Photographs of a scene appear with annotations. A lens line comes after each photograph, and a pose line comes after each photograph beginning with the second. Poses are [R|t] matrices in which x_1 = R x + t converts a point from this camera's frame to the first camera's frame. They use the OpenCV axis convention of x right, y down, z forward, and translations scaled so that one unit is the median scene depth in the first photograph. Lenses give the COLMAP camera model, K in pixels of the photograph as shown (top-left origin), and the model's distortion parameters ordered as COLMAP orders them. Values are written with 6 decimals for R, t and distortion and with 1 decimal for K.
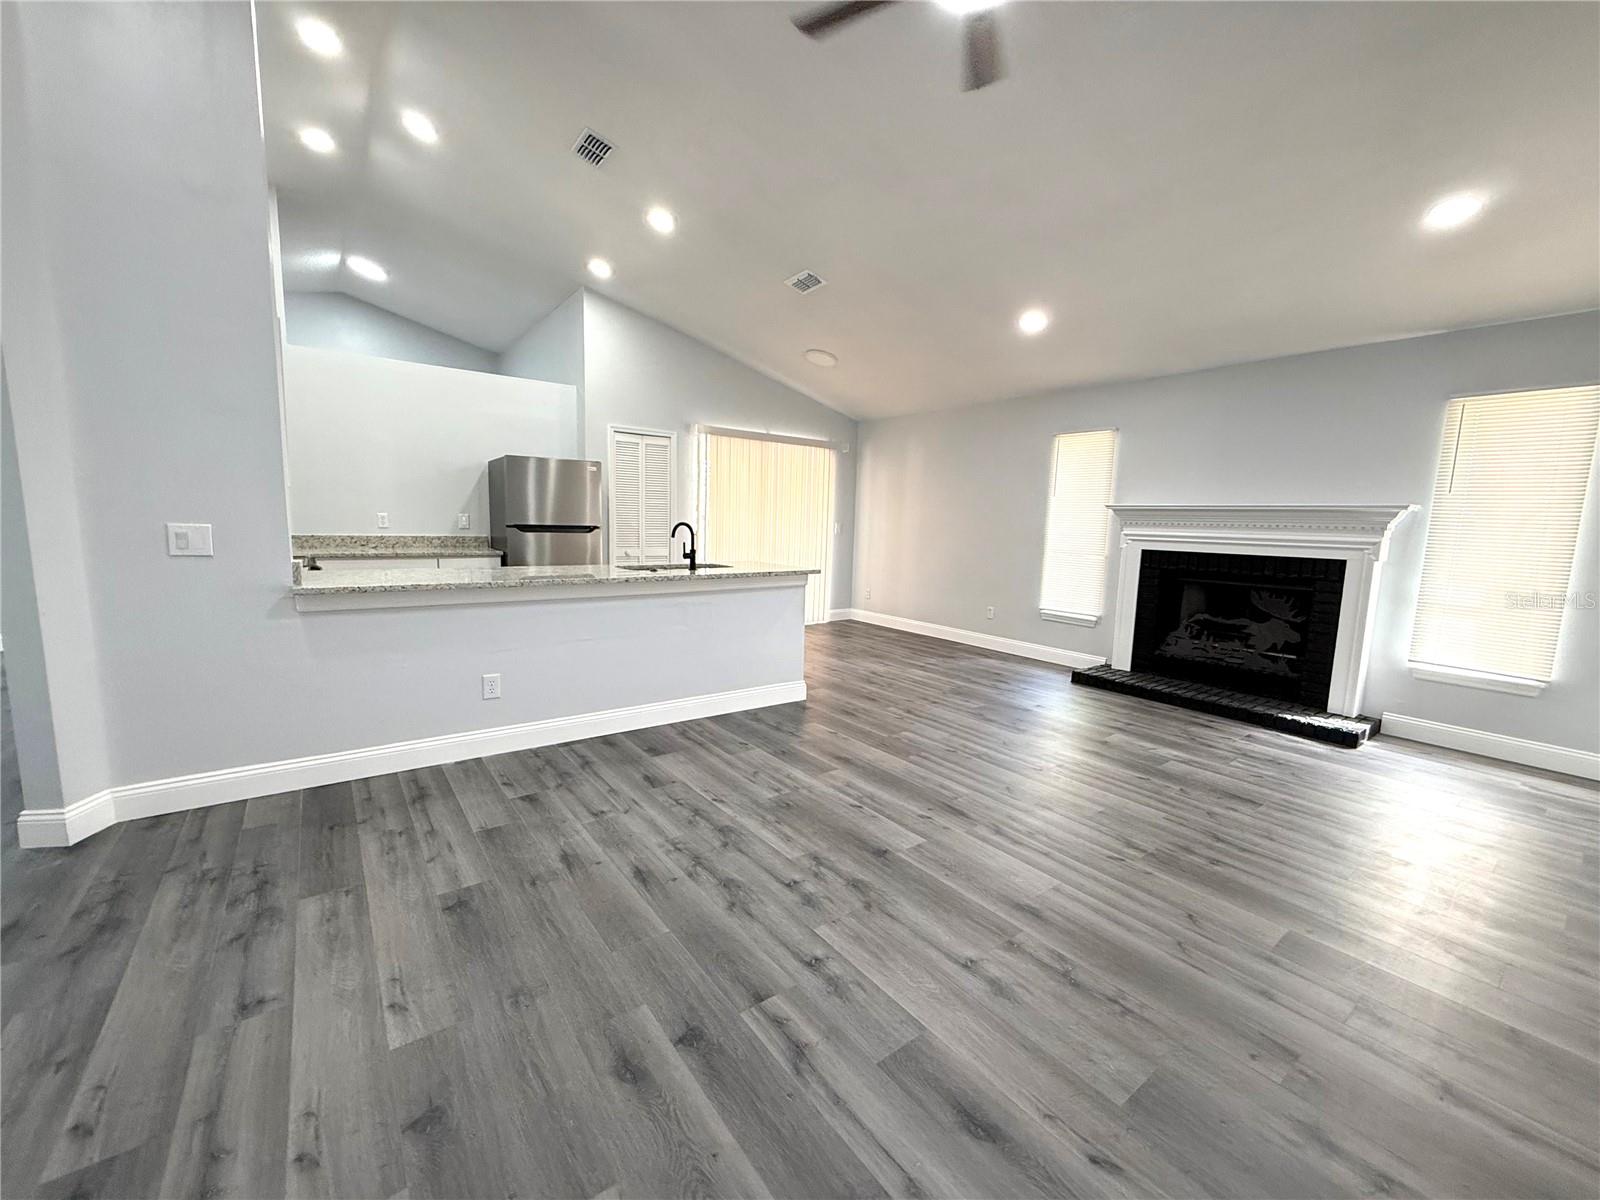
lens RADIAL K [[636.2, 0, 804.0], [0, 636.2, 608.9], [0, 0, 1]] dist [-0.000323, 0.000225]
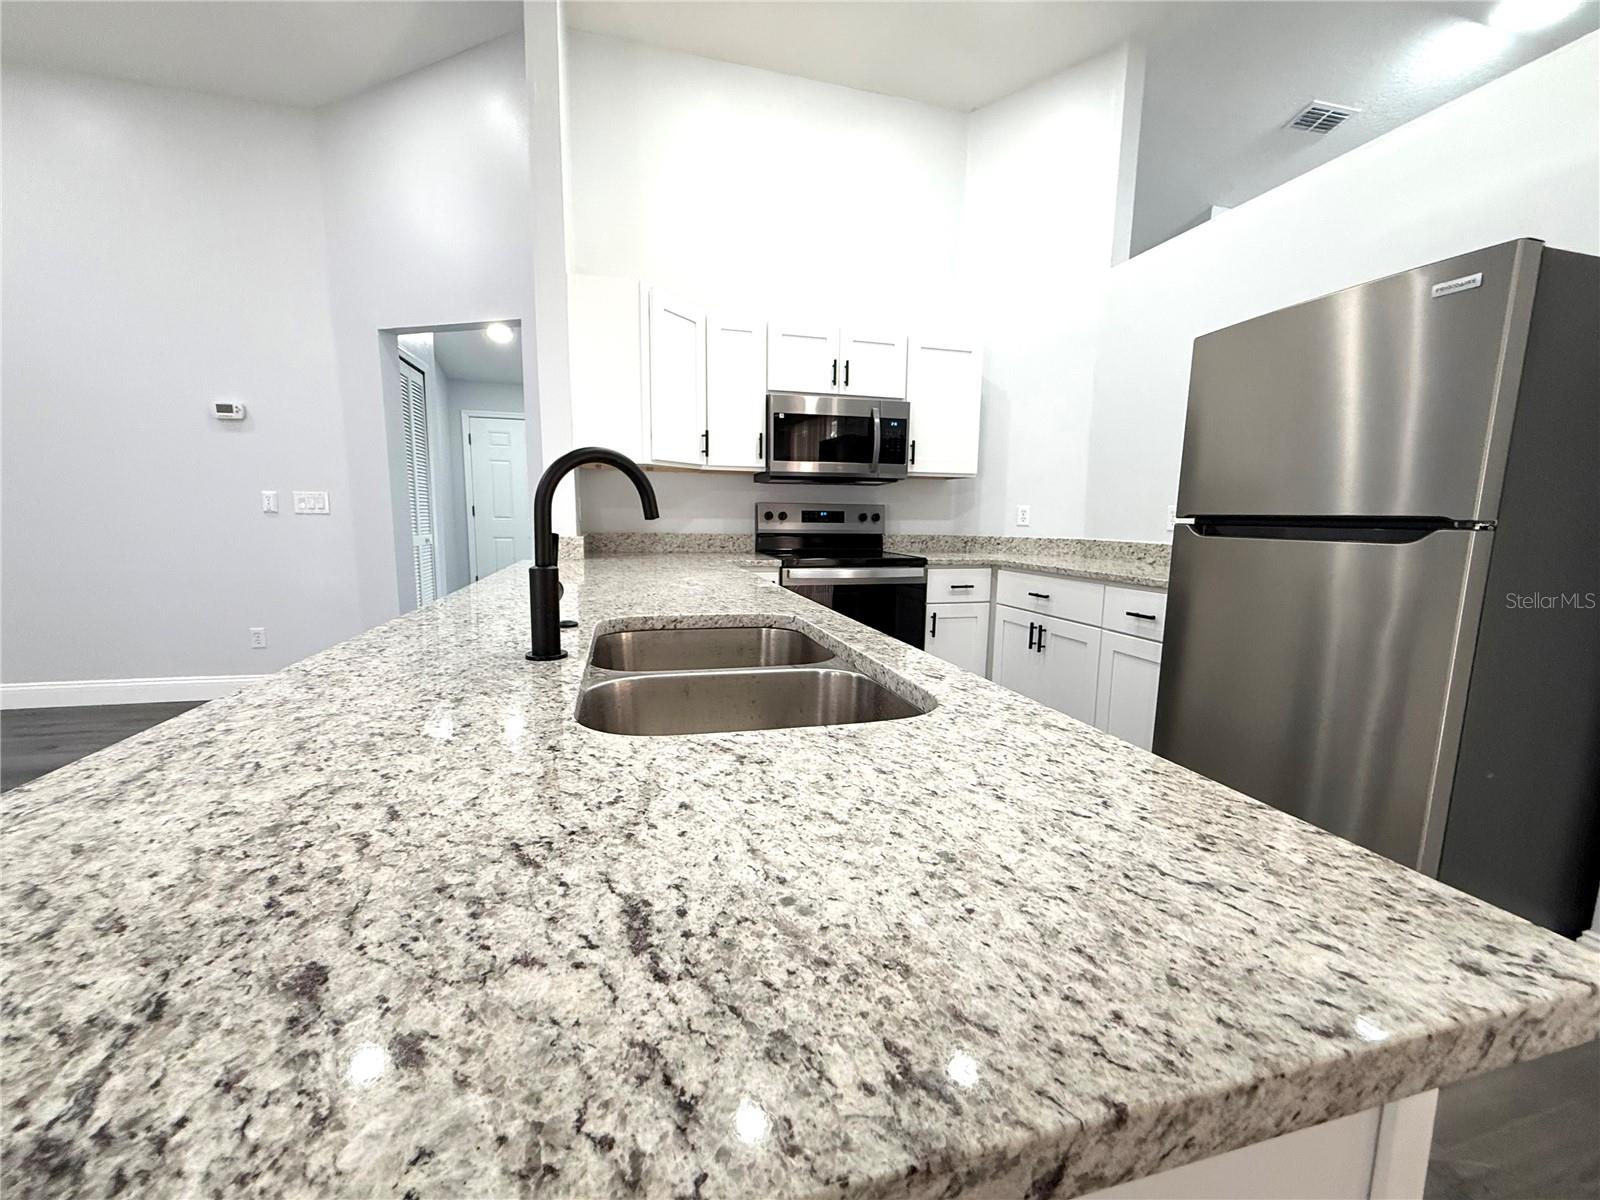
lens RADIAL K [[636.2, 0, 796.6], [0, 636.2, 604.0], [0, 0, 1]] dist [-0.000323, 0.000225]
pose [[-0.358144, 0.094355, -0.928886, 0.000693], [-0.160167, 0.973924, 0.160684, -0.153294], [0.919826, 0.206325, -0.333693, 1.361624]]
